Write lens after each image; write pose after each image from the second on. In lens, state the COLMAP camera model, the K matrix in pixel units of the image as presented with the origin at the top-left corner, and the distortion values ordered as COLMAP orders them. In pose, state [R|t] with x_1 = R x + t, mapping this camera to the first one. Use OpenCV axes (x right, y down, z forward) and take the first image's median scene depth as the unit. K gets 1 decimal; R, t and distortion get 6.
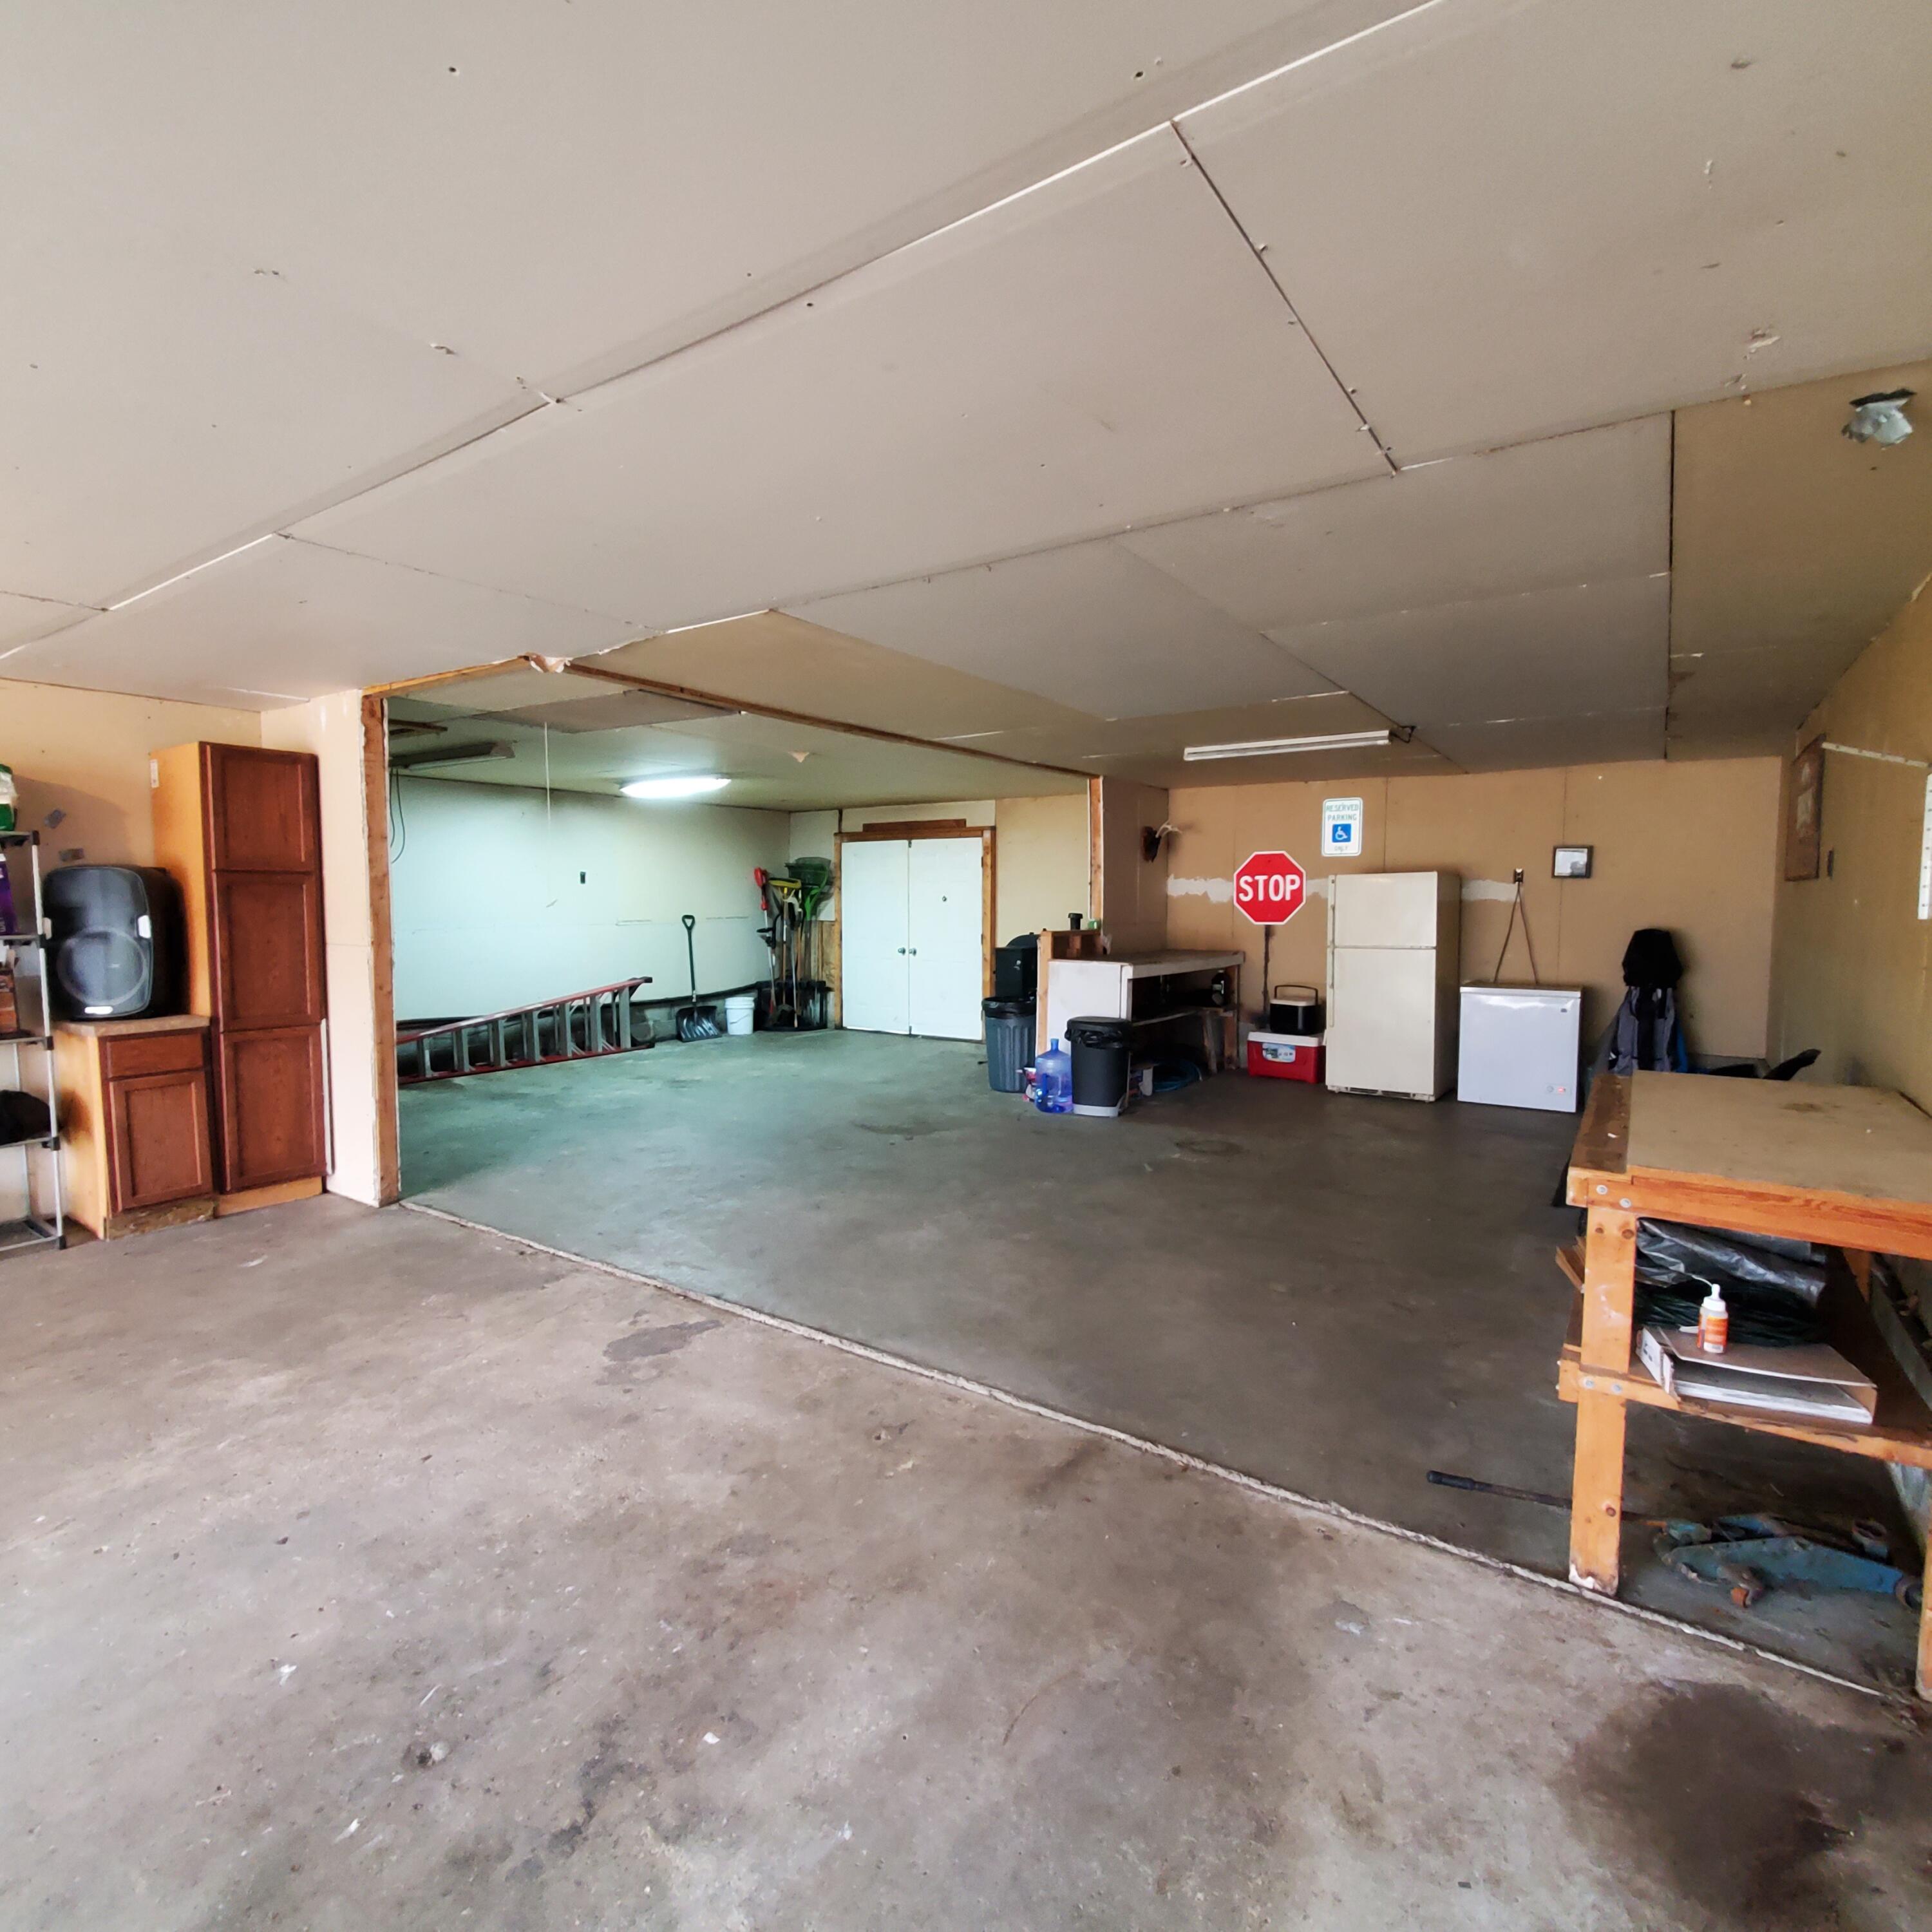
lens RADIAL K [[1016.2, 0, 1016.0], [0, 1016.2, 974.4], [0, 0, 1]] dist [0.002306, -0.003937]
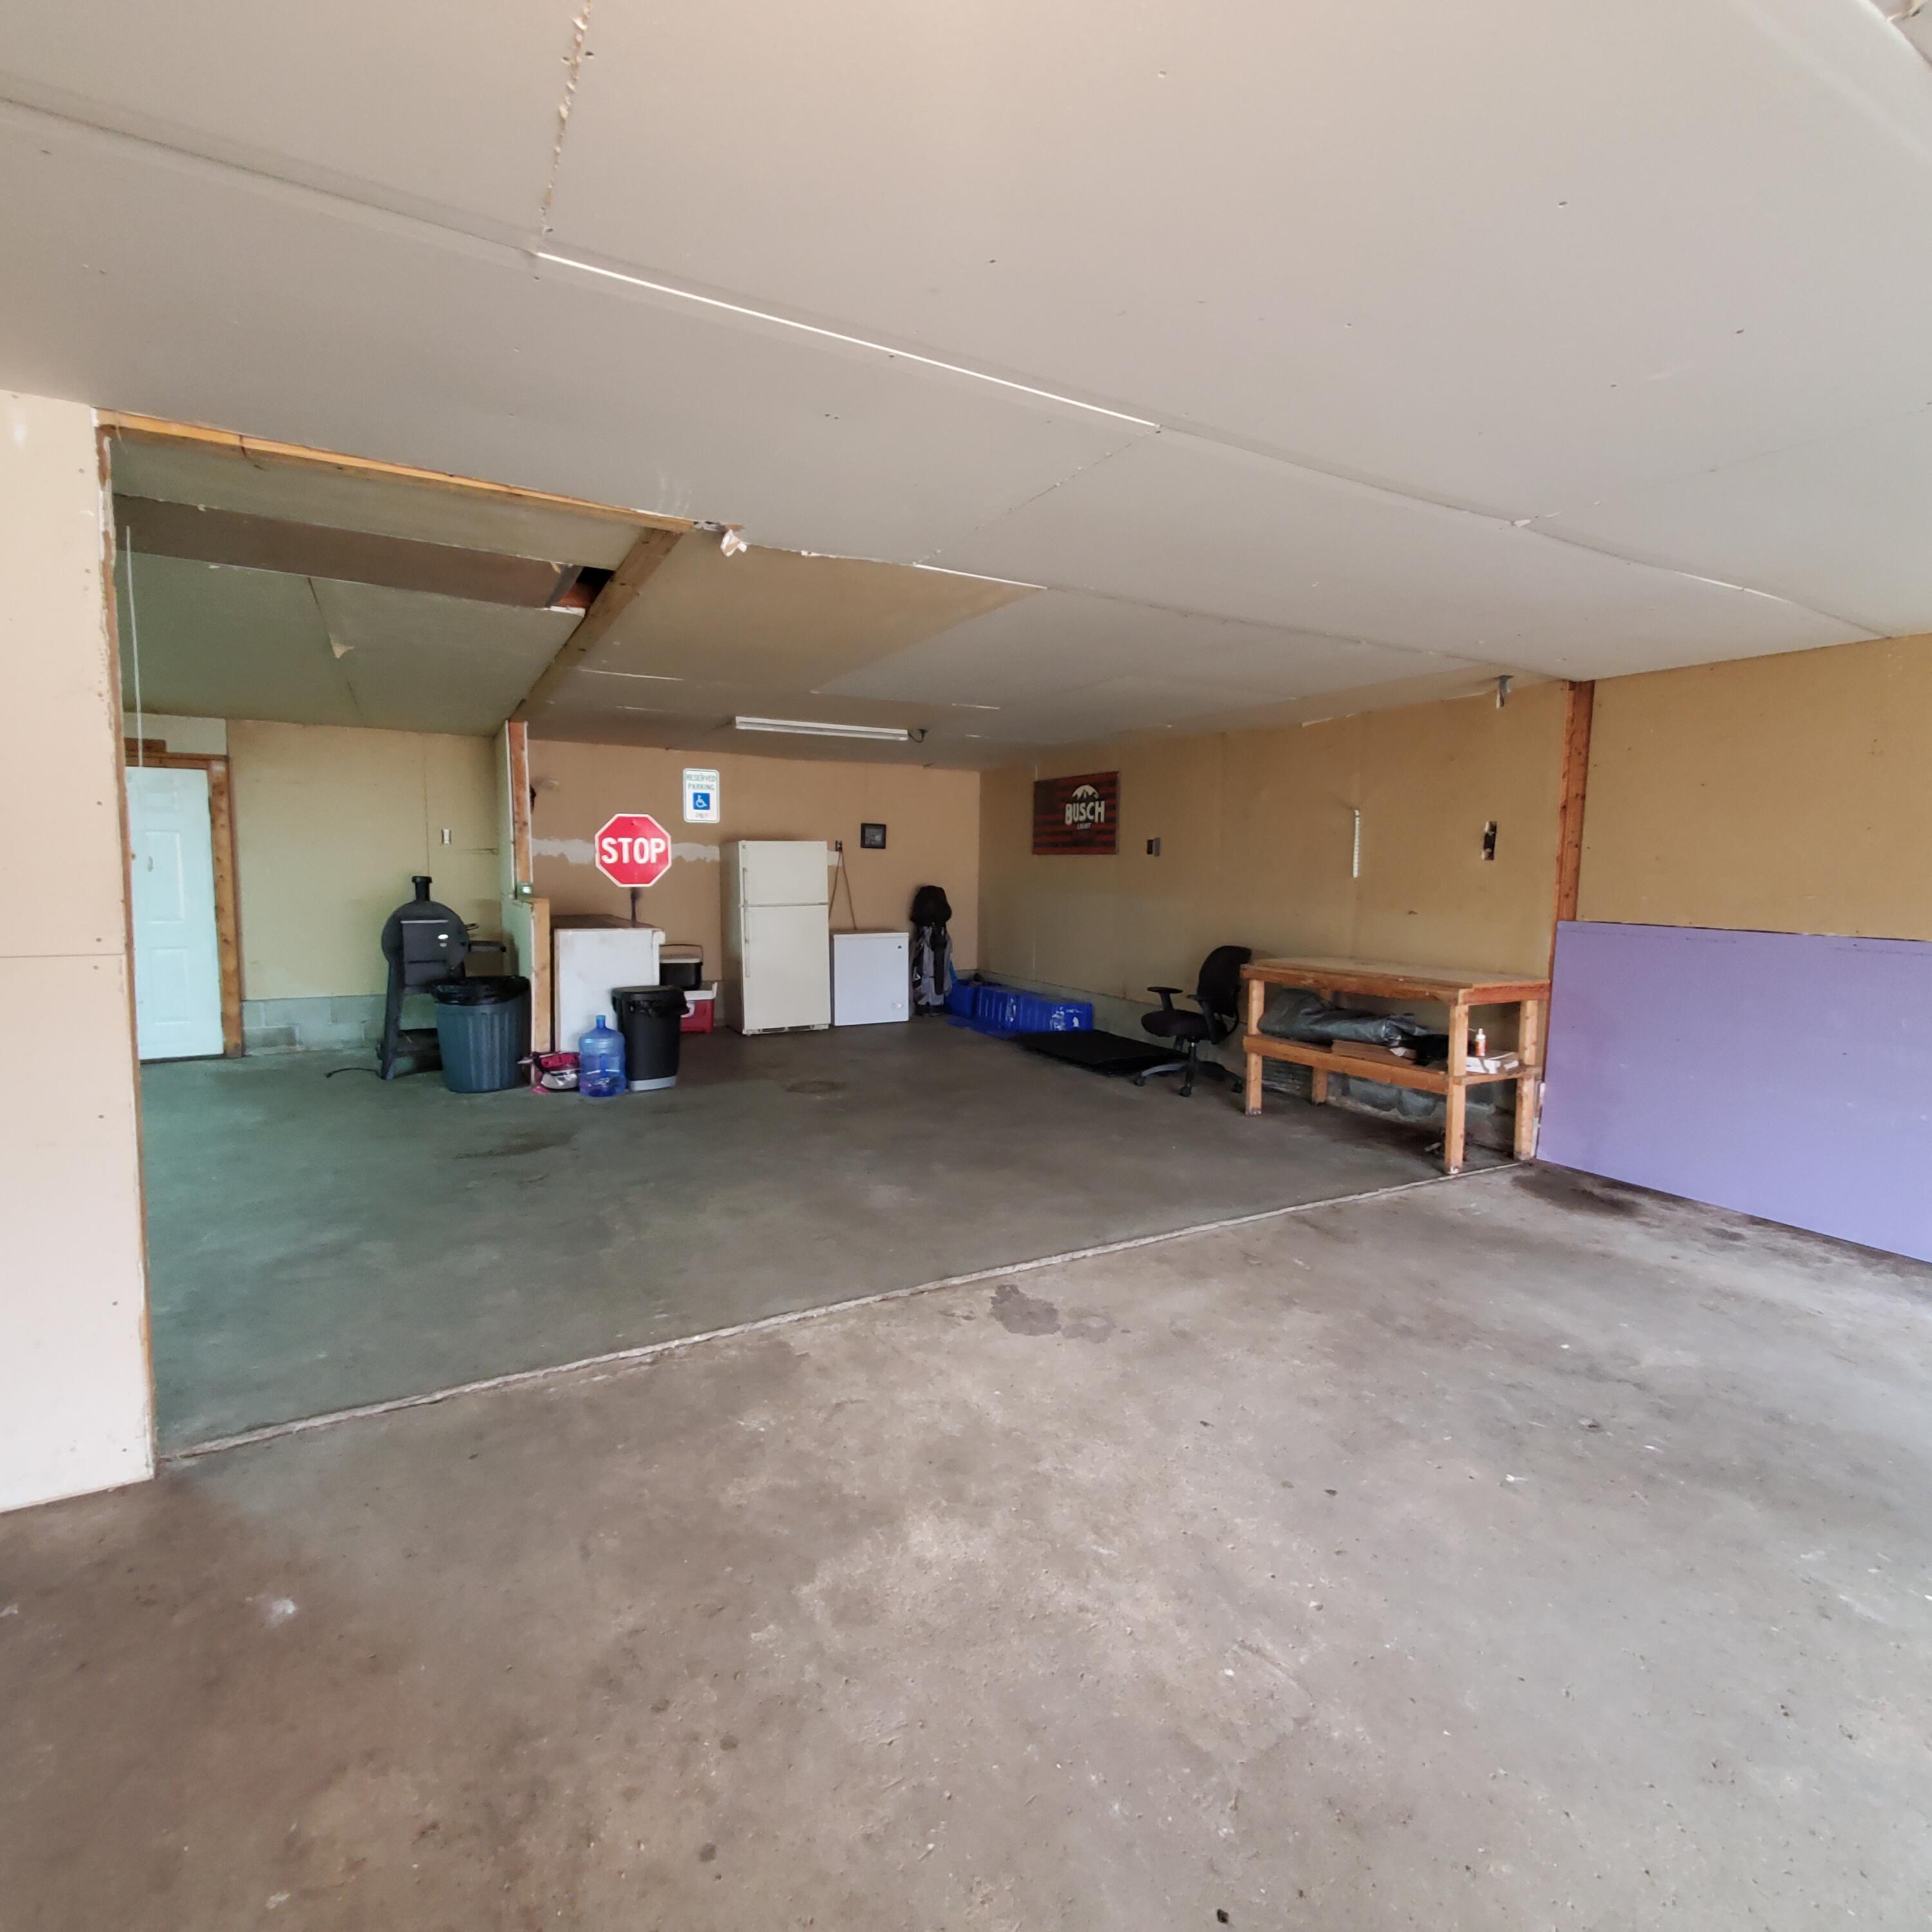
lens RADIAL K [[1016.2, 0, 972.5], [0, 1016.2, 962.9], [0, 0, 1]] dist [0.002306, -0.003937]
pose [[0.457221, -0.080624, 0.885691, -1.288678], [0.056961, 0.996492, 0.061305, -0.042485], [-0.887527, 0.022420, 0.460209, 0.614907]]
